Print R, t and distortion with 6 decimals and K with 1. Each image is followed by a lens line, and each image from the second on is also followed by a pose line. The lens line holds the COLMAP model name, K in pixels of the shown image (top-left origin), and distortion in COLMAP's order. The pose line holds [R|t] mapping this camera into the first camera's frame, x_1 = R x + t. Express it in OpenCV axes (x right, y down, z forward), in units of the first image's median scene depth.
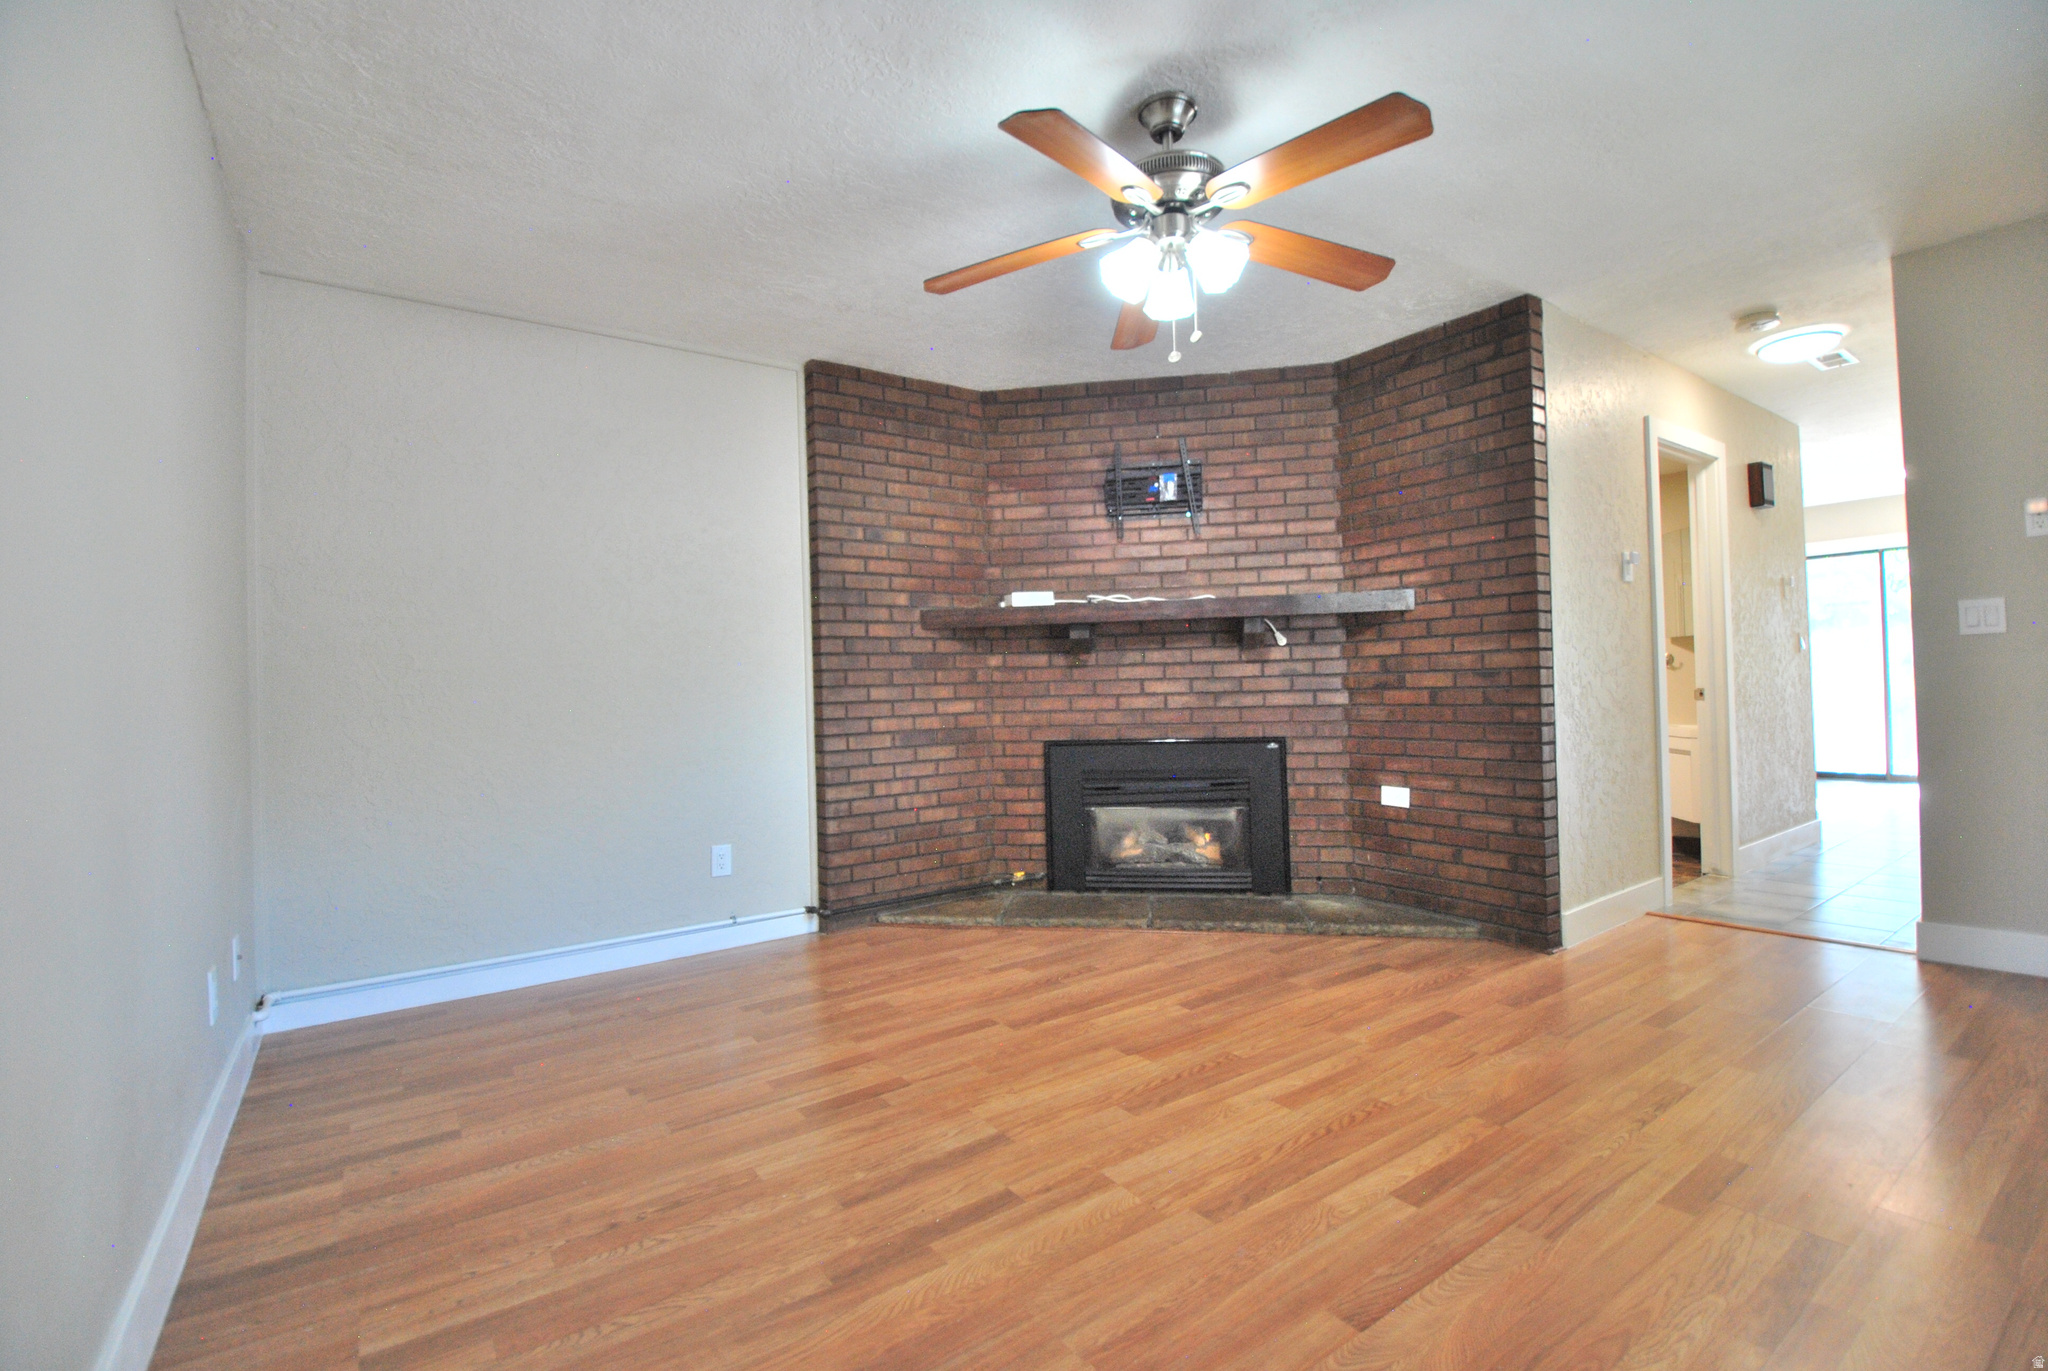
lens RADIAL K [[899.4, 0, 1016.0], [0, 899.4, 677.2], [0, 0, 1]] dist [0.017031, -0.025668]
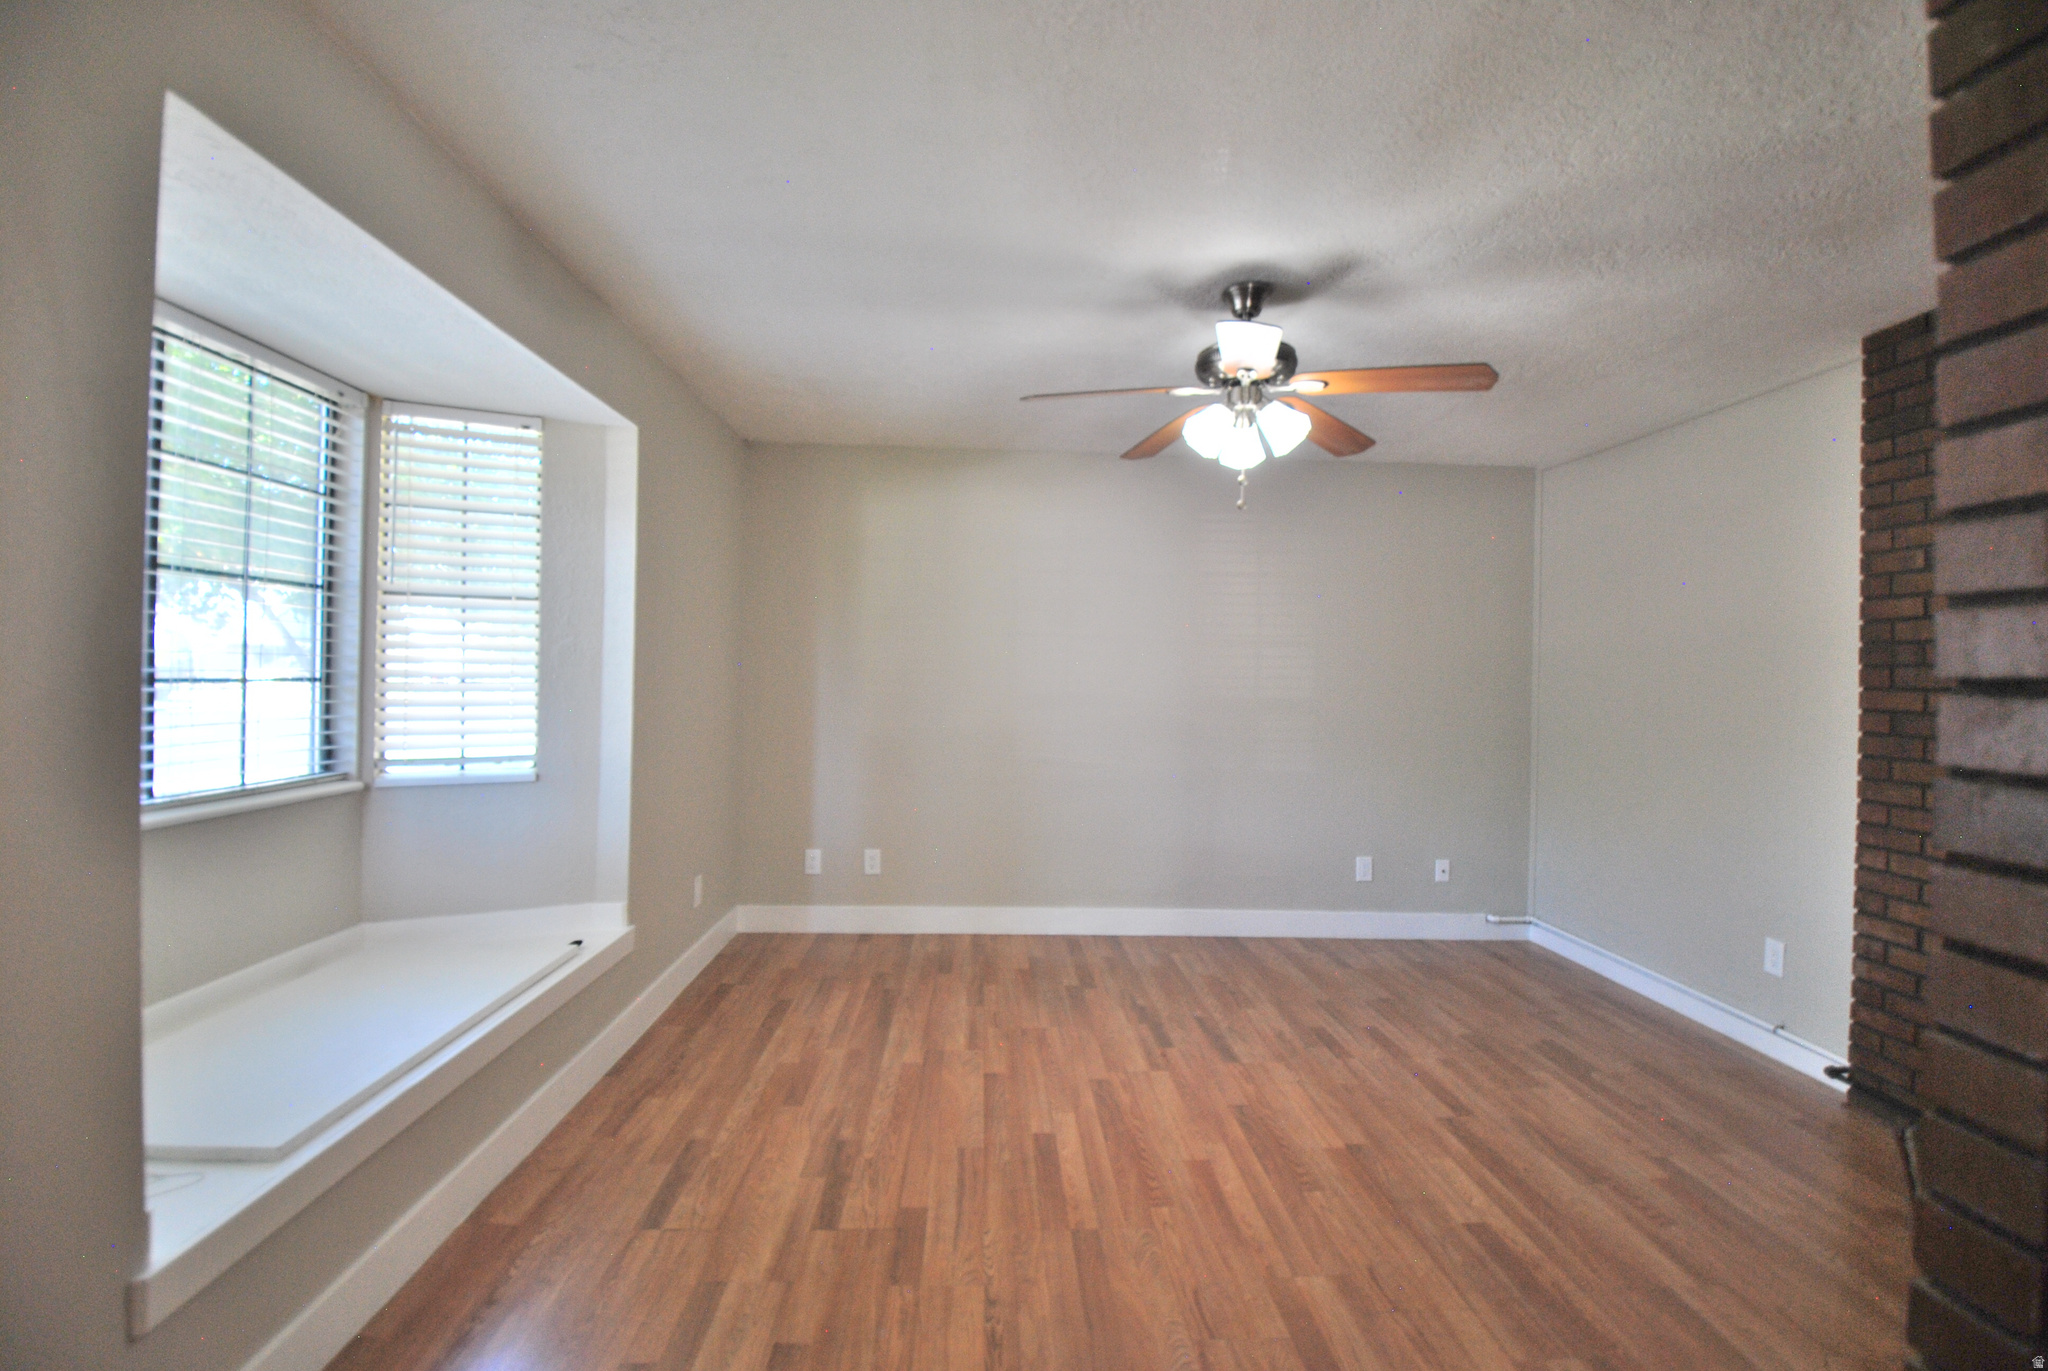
lens RADIAL K [[899.4, 0, 1016.0], [0, 899.4, 677.2], [0, 0, 1]] dist [0.017031, -0.025668]
pose [[-0.542112, 0.016188, -0.840150, 1.226791], [0.001875, 0.999835, 0.018055, -0.135835], [0.840304, 0.008212, -0.542053, 1.284255]]
